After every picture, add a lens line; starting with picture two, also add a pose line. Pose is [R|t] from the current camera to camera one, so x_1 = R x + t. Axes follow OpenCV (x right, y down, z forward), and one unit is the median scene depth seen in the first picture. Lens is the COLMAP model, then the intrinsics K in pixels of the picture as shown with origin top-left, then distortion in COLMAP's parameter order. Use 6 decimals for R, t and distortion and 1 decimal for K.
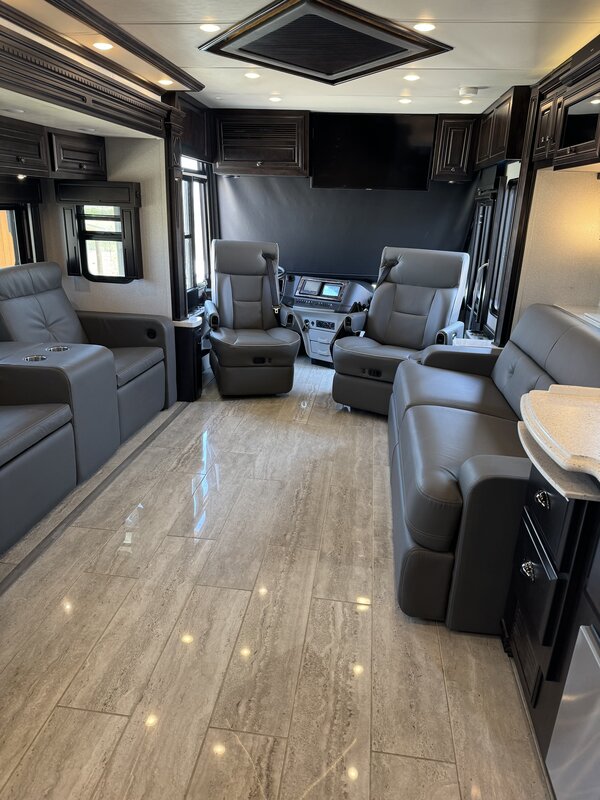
lens RADIAL K [[554.6, 0, 299.7], [0, 554.6, 399.8], [0, 0, 1]] dist [0.056179, -0.079355]
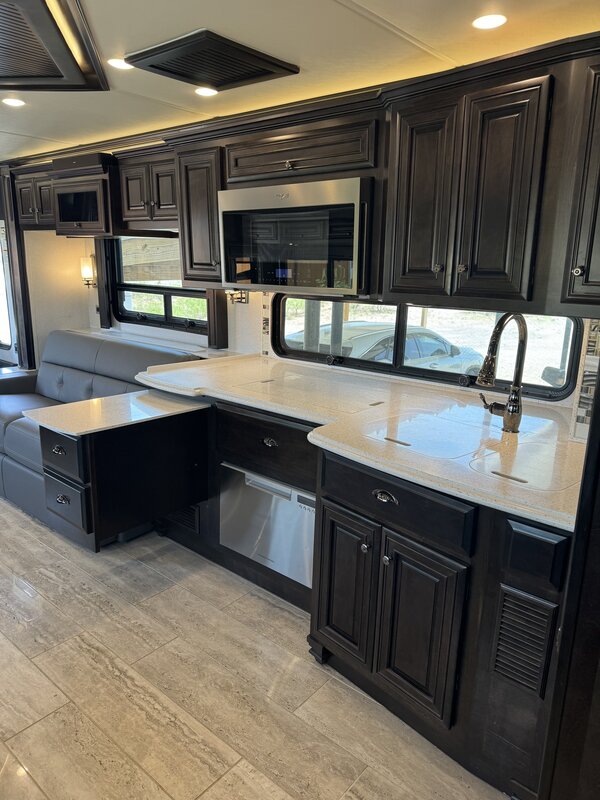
lens RADIAL K [[554.6, 0, 303.1], [0, 554.6, 398.0], [0, 0, 1]] dist [0.056179, -0.079355]
pose [[0.531518, -0.223725, 0.816968, -0.347629], [0.270769, 0.958760, 0.086393, 0.022110], [-0.802604, 0.175290, 0.570176, -0.177207]]
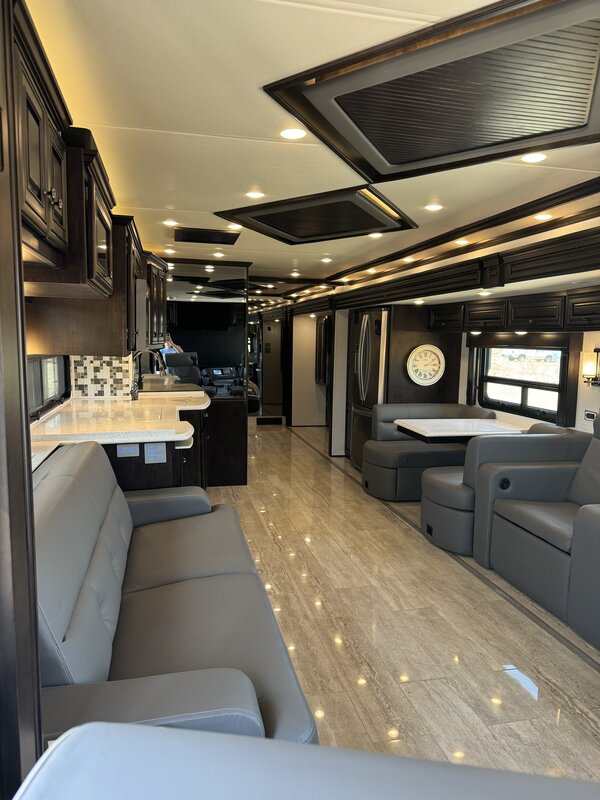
lens RADIAL K [[554.6, 0, 299.1], [0, 554.6, 399.5], [0, 0, 1]] dist [0.056179, -0.079355]
pose [[-0.932960, -0.012837, -0.359752, 0.339226], [-0.166833, 0.900979, 0.400505, -0.432053], [0.318988, 0.433673, -0.842718, 1.238058]]
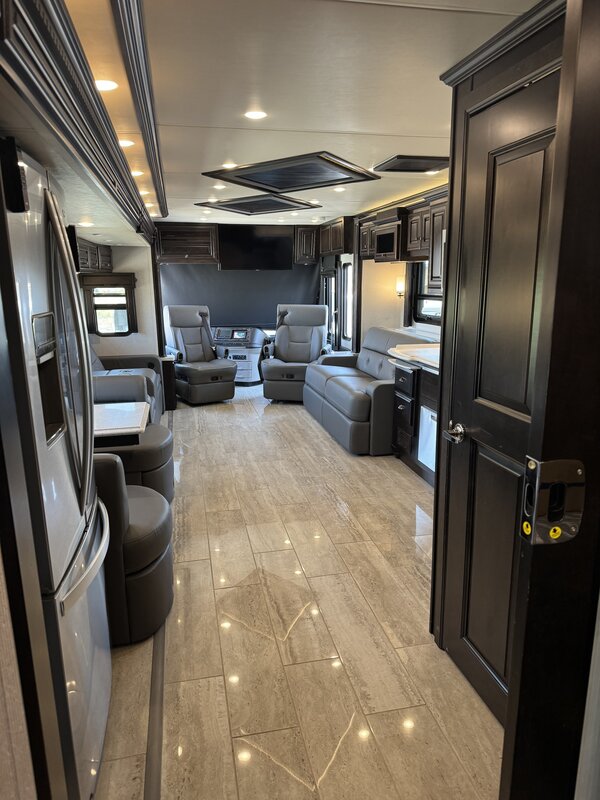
lens RADIAL K [[554.6, 0, 305.7], [0, 554.6, 408.1], [0, 0, 1]] dist [0.056179, -0.079355]
pose [[0.938147, -0.117064, 0.325846, -0.418998], [0.147474, 0.986575, -0.070155, 0.189248], [-0.313259, 0.113869, 0.942816, -0.654308]]
